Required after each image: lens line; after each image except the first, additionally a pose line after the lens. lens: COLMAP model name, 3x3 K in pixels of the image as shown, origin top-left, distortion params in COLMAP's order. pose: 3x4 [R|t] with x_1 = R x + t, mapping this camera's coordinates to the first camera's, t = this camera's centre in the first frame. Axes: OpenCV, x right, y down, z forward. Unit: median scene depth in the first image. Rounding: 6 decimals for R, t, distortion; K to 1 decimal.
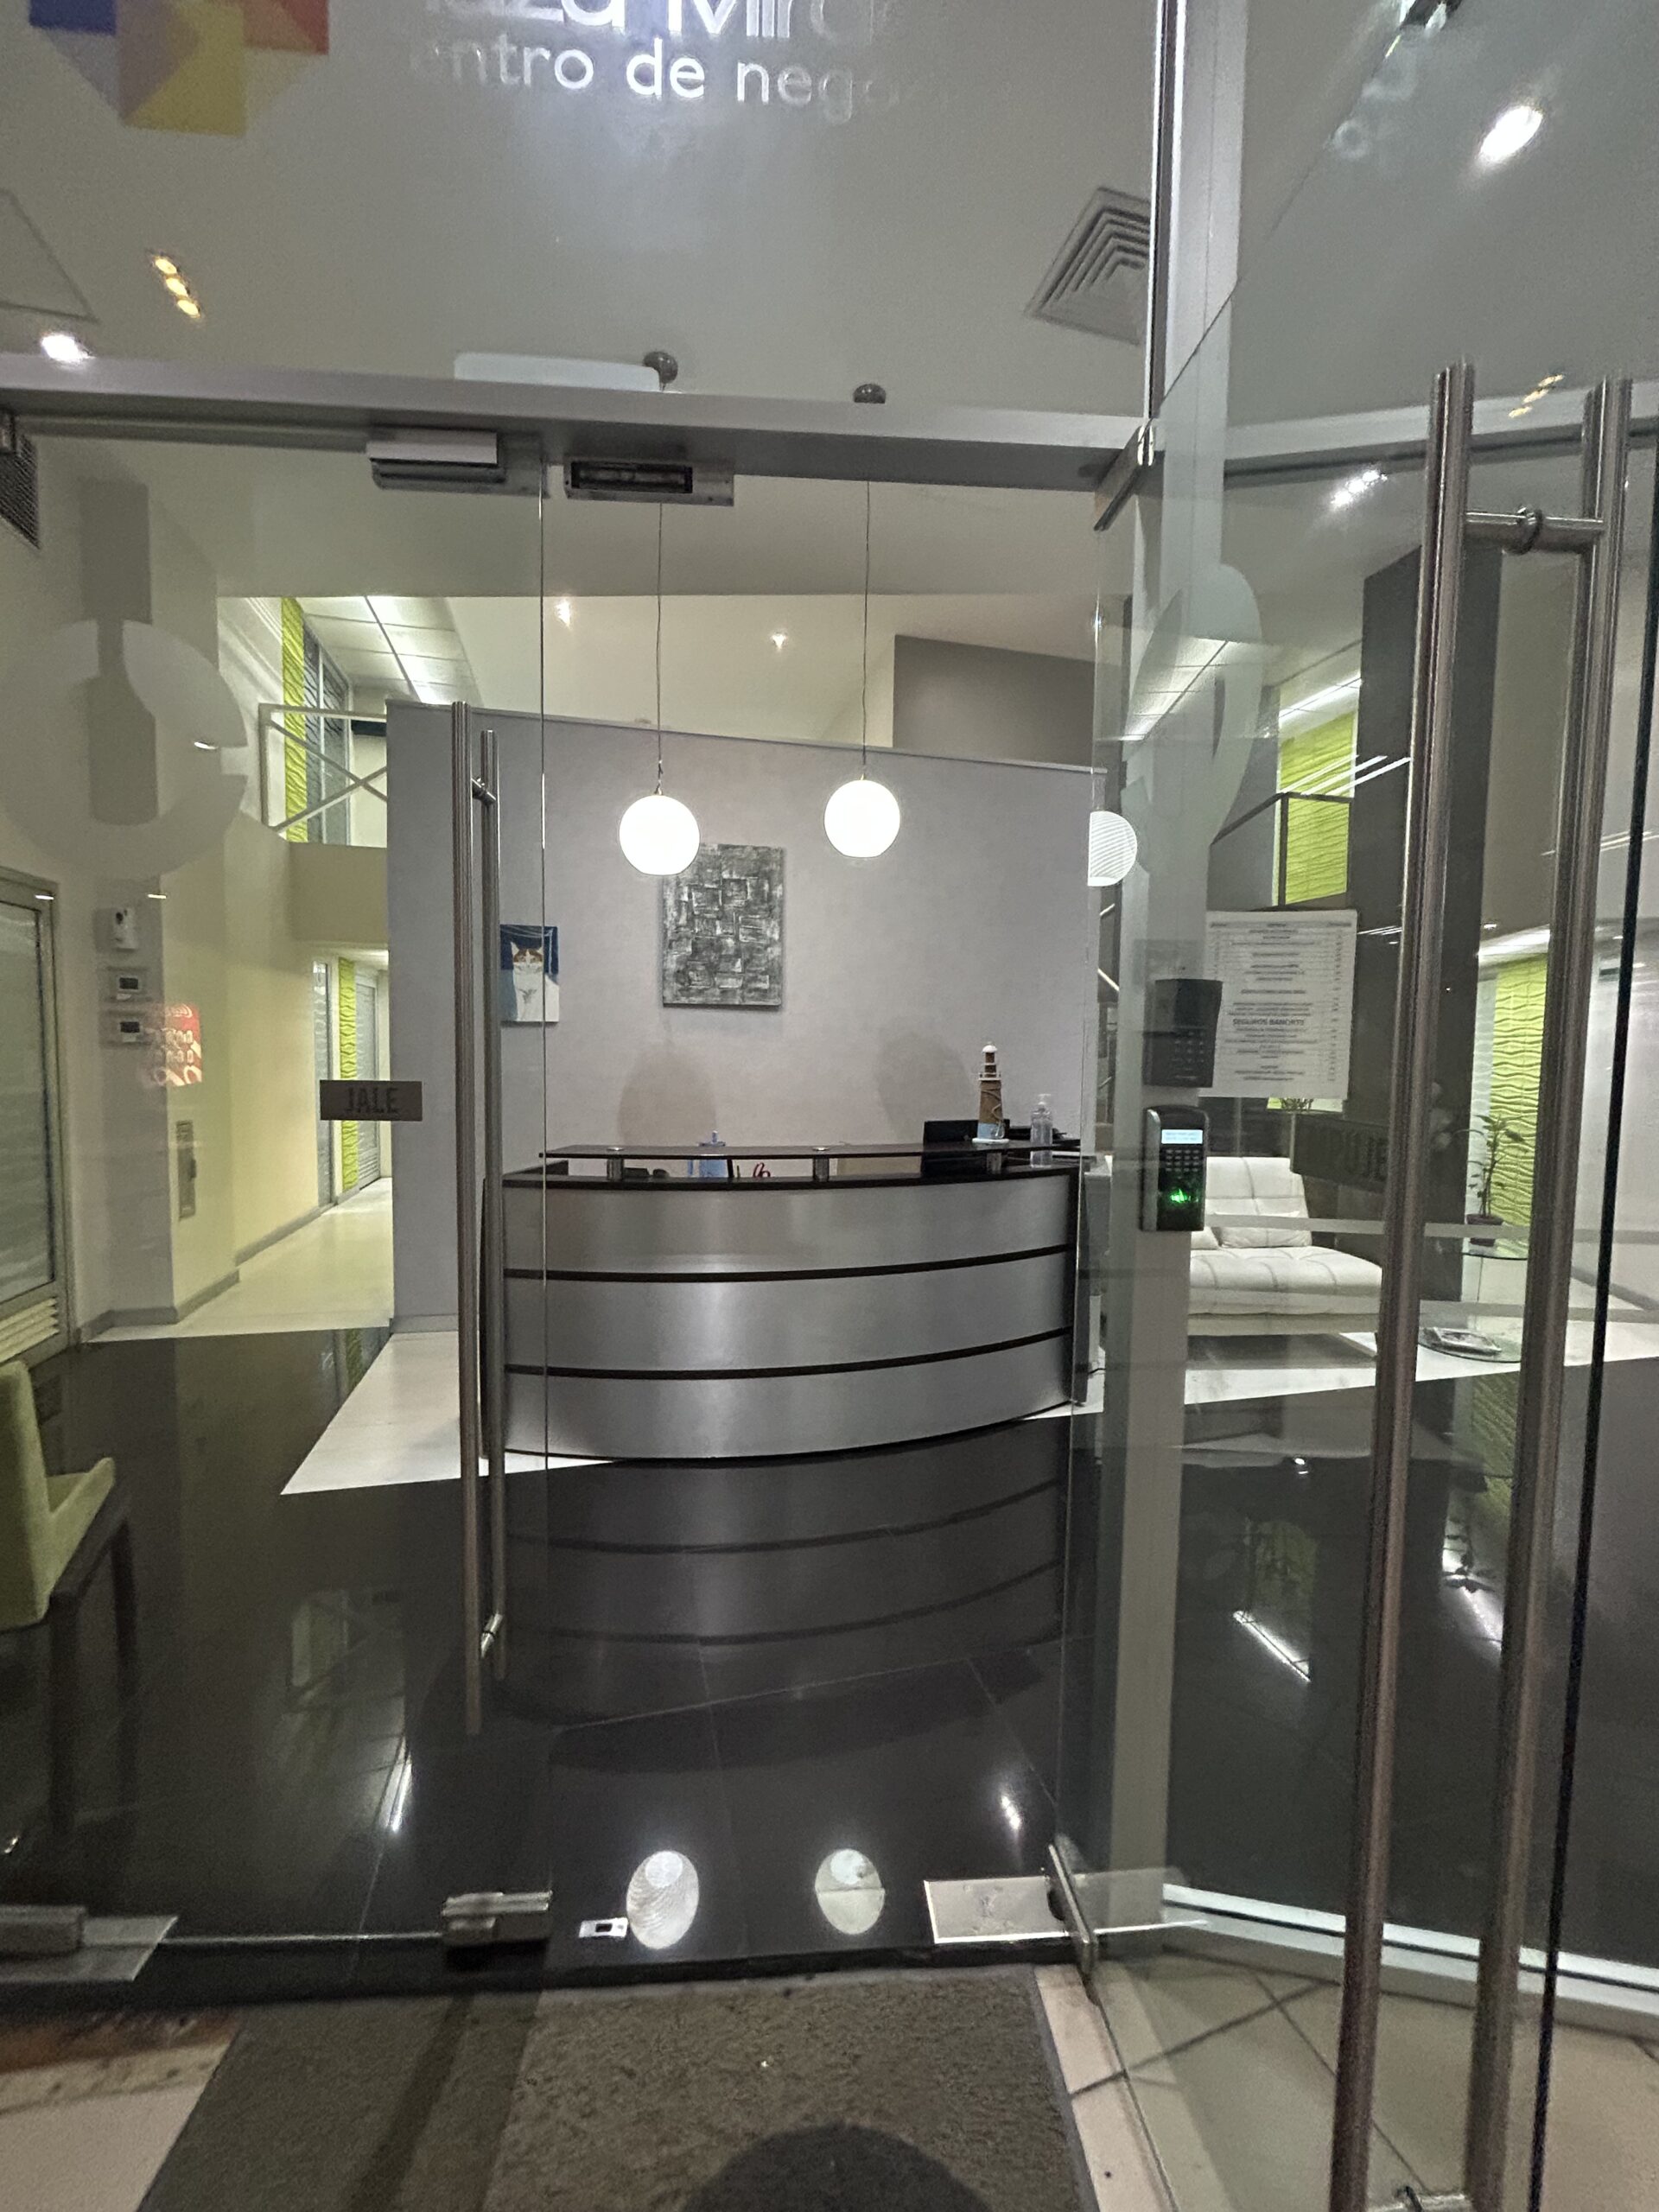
lens RADIAL K [[899.3, 0, 825.4], [0, 899.3, 1107.7], [0, 0, 1]] dist [0.004305, -0.000643]
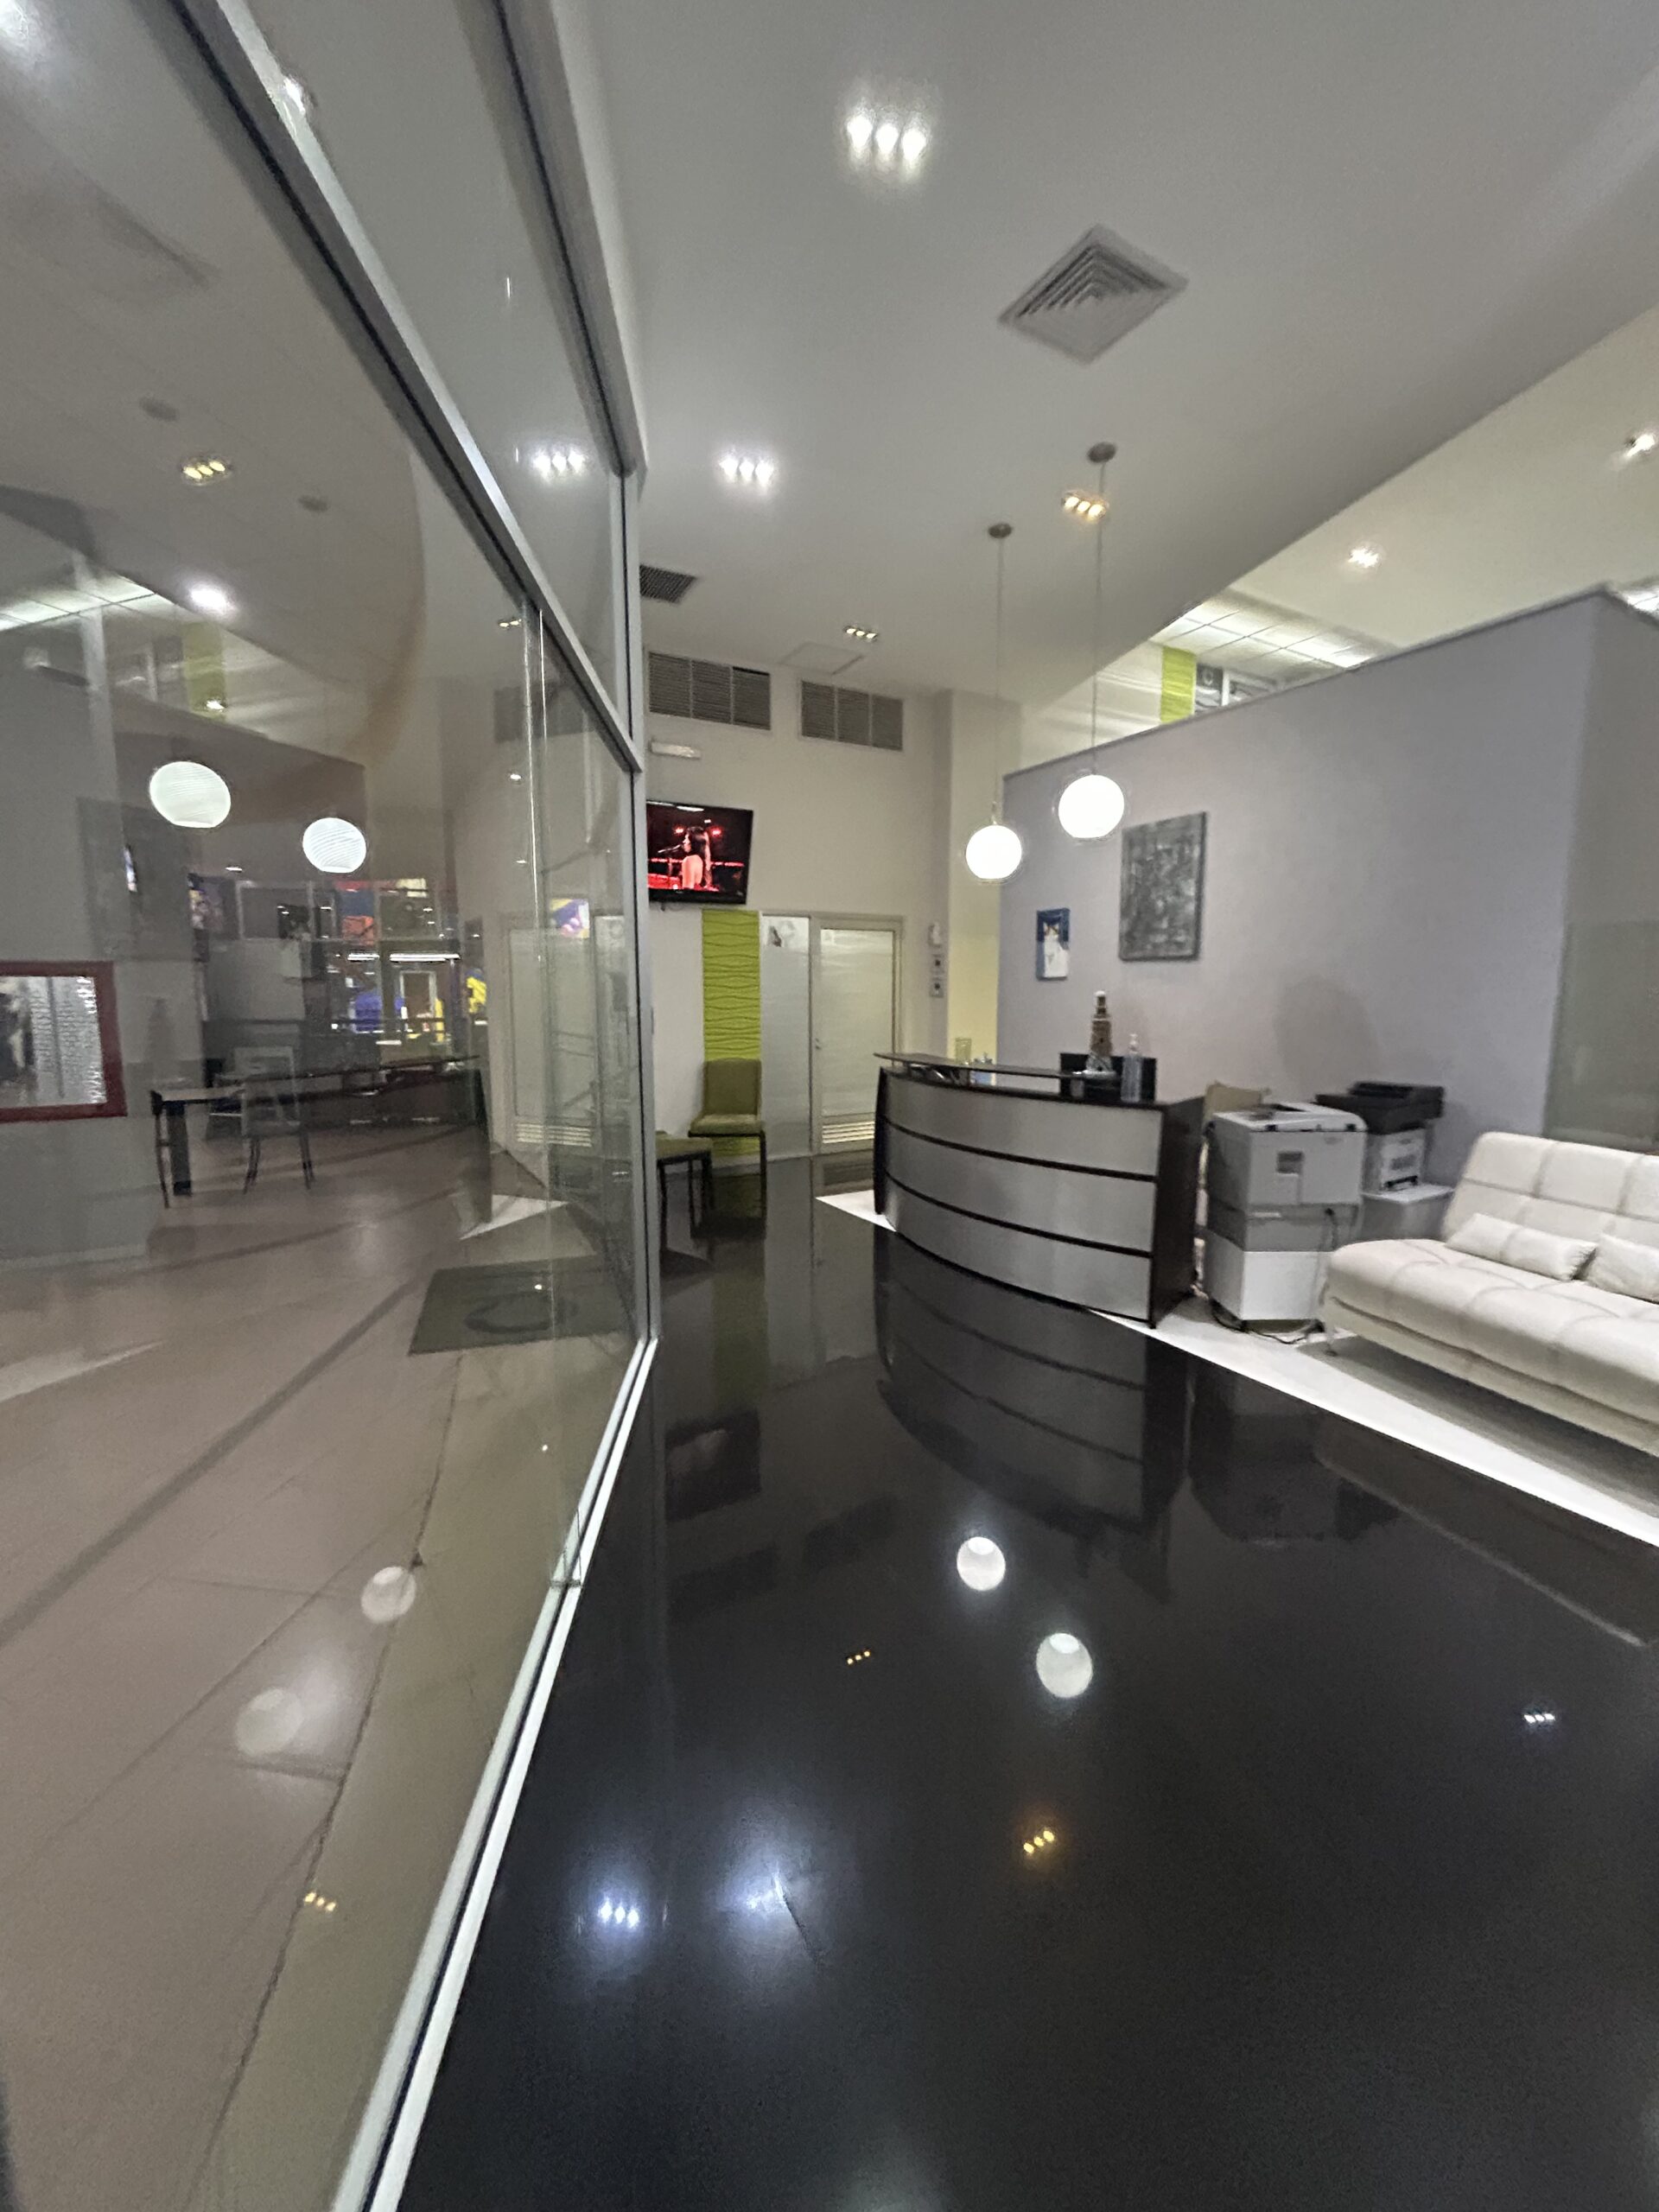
lens RADIAL K [[899.3, 0, 825.4], [0, 899.3, 1107.7], [0, 0, 1]] dist [0.004305, -0.000643]
pose [[0.279756, 0.108828, -0.953883, 0.938790], [-0.051419, 0.993827, 0.098305, -0.010689], [0.958693, 0.021546, 0.283625, 0.247463]]
